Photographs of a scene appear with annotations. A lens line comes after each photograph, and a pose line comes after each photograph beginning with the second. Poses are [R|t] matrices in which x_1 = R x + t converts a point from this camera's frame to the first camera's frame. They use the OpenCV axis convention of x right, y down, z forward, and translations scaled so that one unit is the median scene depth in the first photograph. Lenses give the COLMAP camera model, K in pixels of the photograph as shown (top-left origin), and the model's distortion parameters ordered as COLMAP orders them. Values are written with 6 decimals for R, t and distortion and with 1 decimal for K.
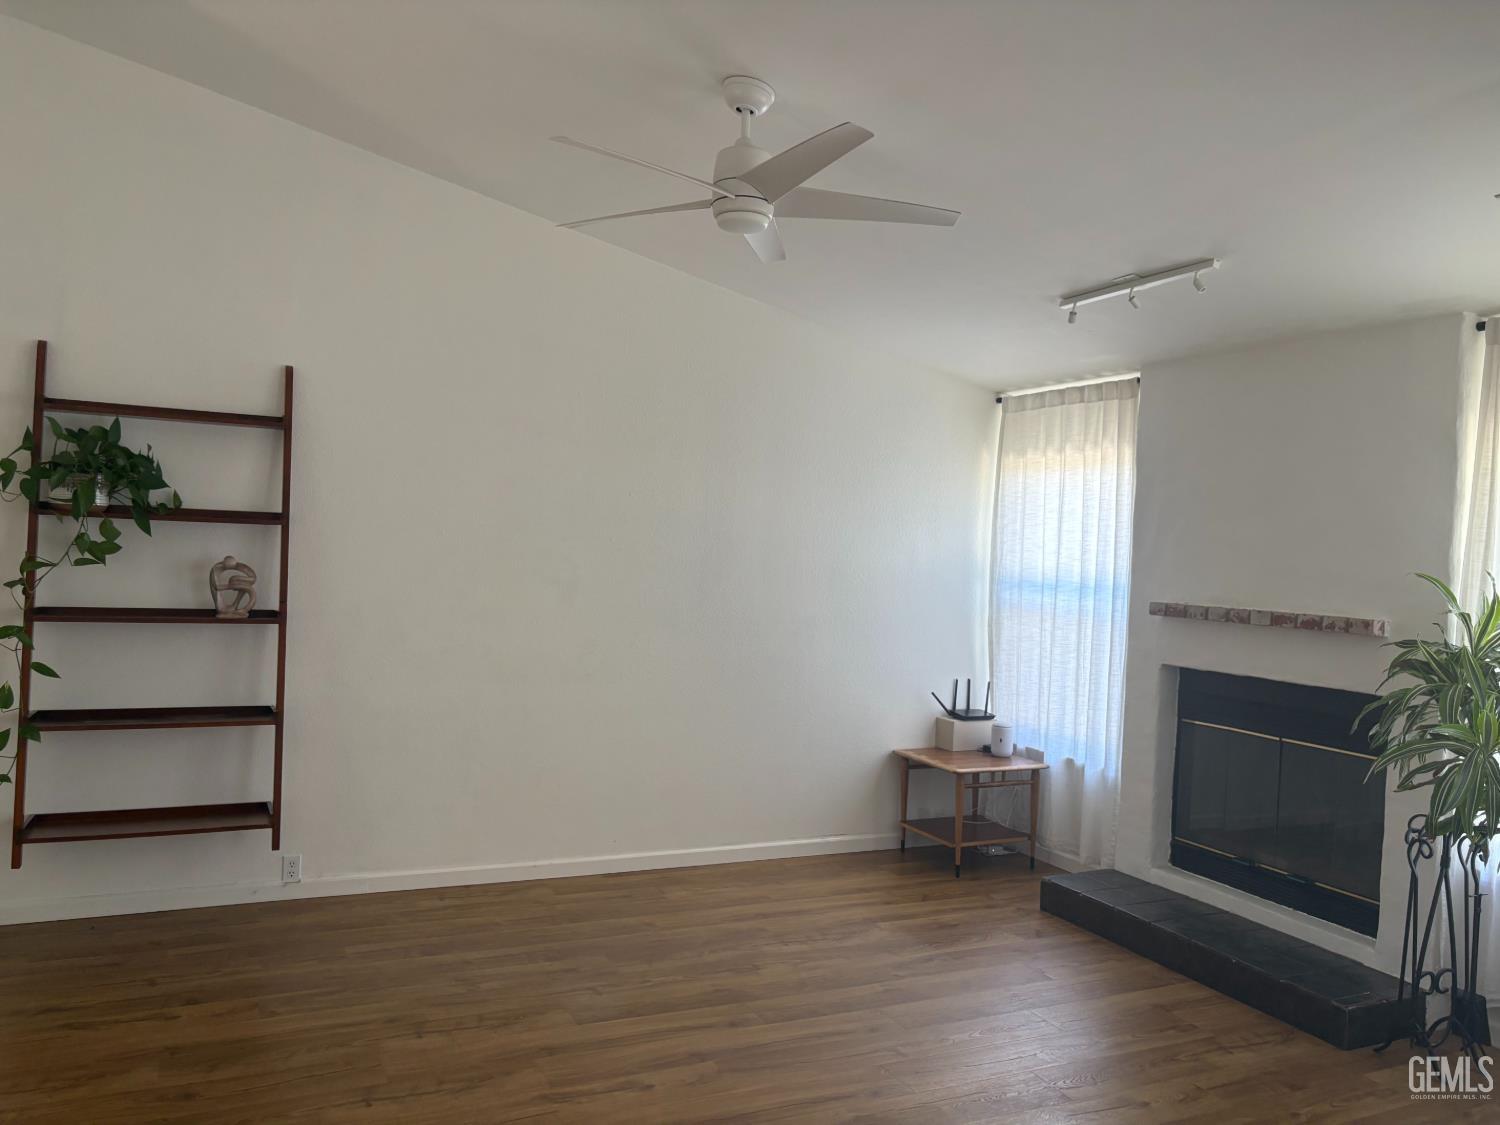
lens RADIAL K [[1134.8, 0, 750.0], [0, 1134.8, 562.5], [0, 0, 1]] dist [0.000070, 0.001079]
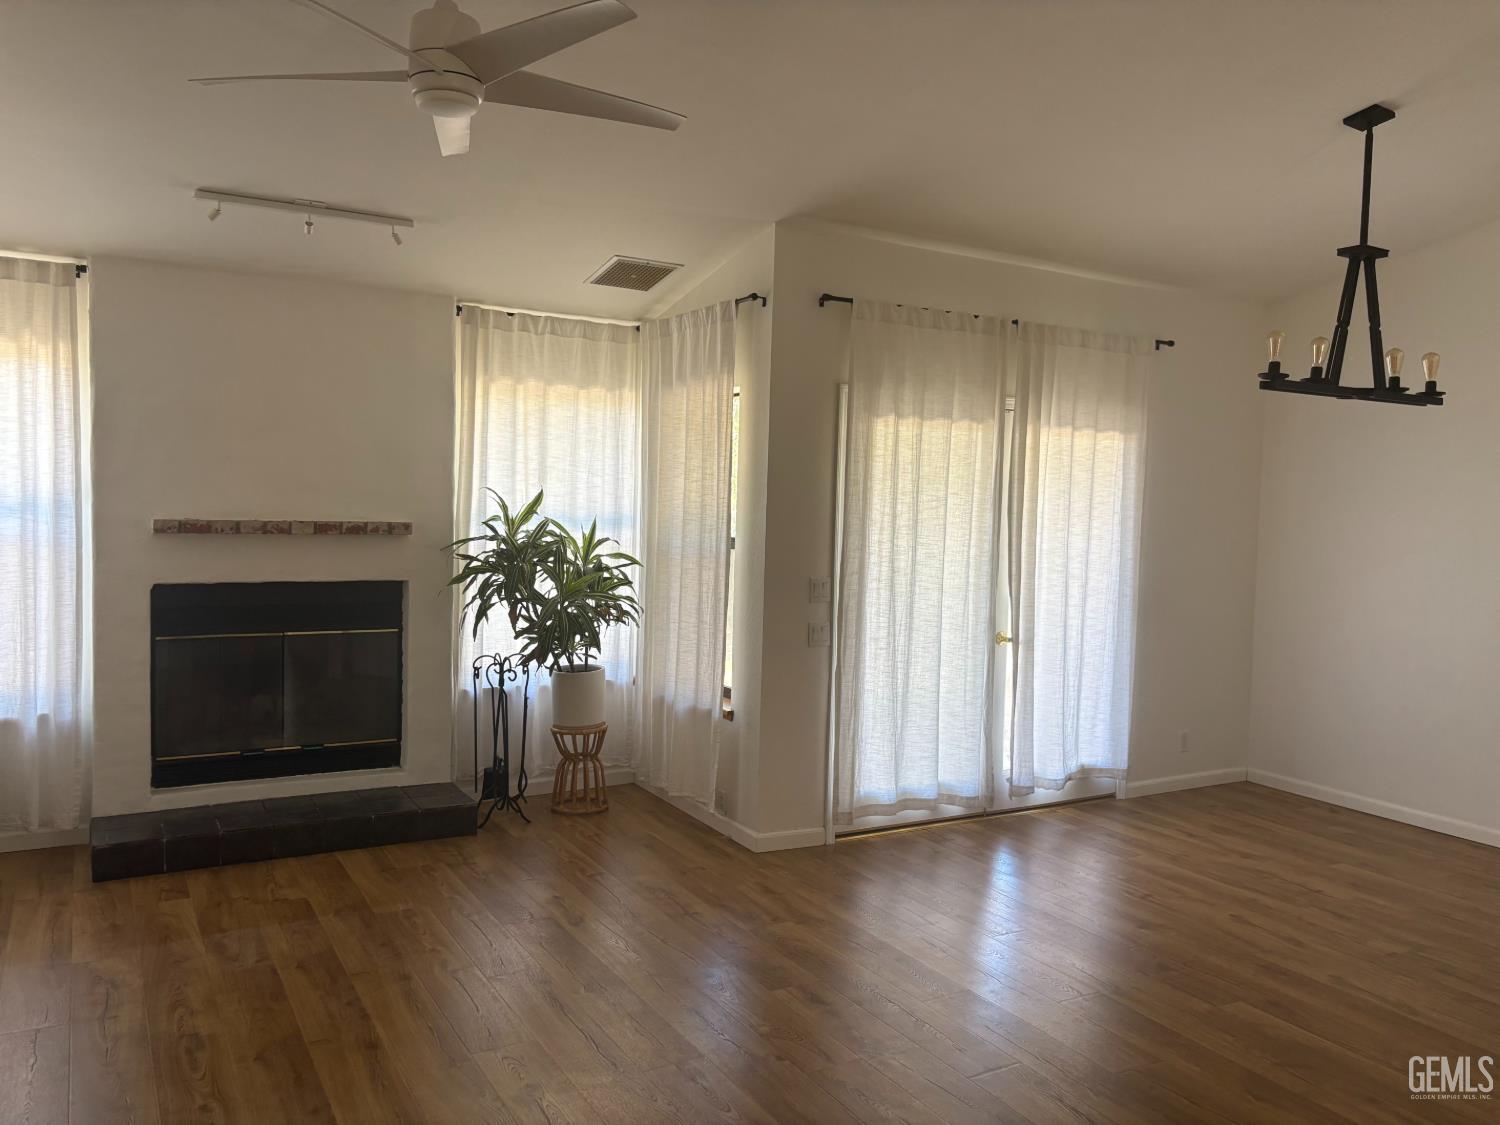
lens RADIAL K [[1131.7, 0, 750.0], [0, 1131.7, 562.5], [0, 0, 1]] dist [-0.000031, -0.000967]
pose [[-0.091291, -0.094812, 0.991301, -0.668874], [-0.014186, 0.995480, 0.093905, -0.026918], [-0.995723, -0.005490, -0.092223, 0.629517]]
